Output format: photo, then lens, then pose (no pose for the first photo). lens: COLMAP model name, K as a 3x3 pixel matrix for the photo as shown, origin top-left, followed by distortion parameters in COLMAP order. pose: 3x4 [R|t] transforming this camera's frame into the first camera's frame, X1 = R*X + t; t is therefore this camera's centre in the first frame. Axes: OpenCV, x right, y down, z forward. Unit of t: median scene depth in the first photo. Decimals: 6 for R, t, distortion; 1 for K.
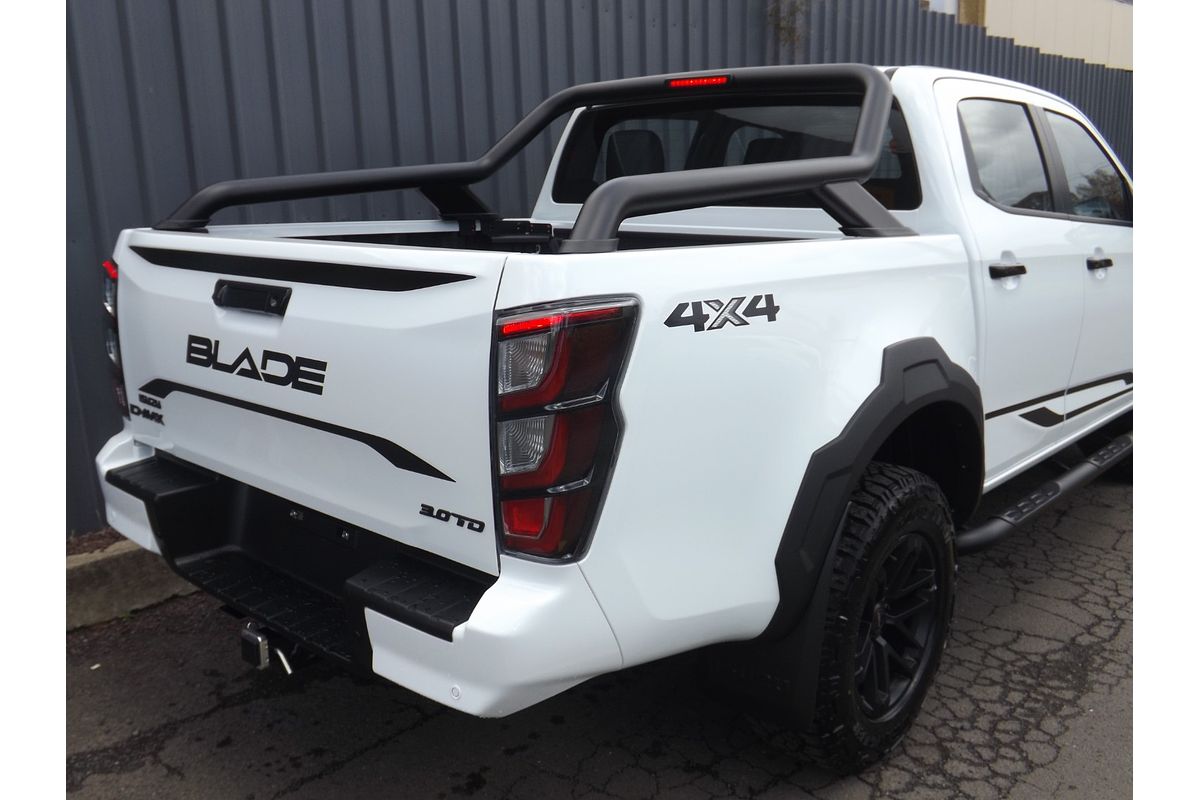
lens RADIAL K [[1068.0, 0, 569.7], [0, 1068.0, 380.5], [0, 0, 1]] dist [-0.107802, 0.039472]
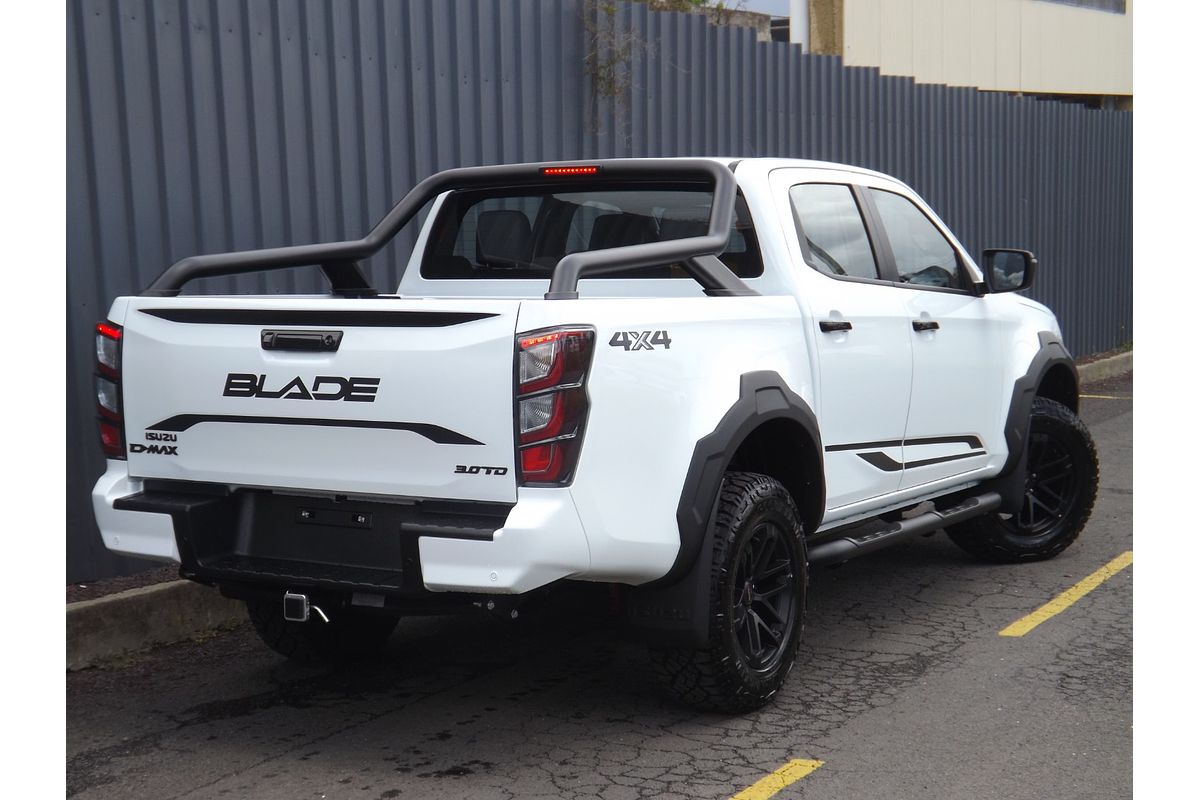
lens RADIAL K [[2051.4, 0, 594.2], [0, 2051.4, 400.0], [0, 0, 1]] dist [-0.113637, 0.000000]
pose [[0.973835, -0.020798, 0.226302, -0.455997], [0.047232, 0.992582, -0.112028, 0.270242], [-0.222293, 0.119786, 0.967593, -1.420139]]
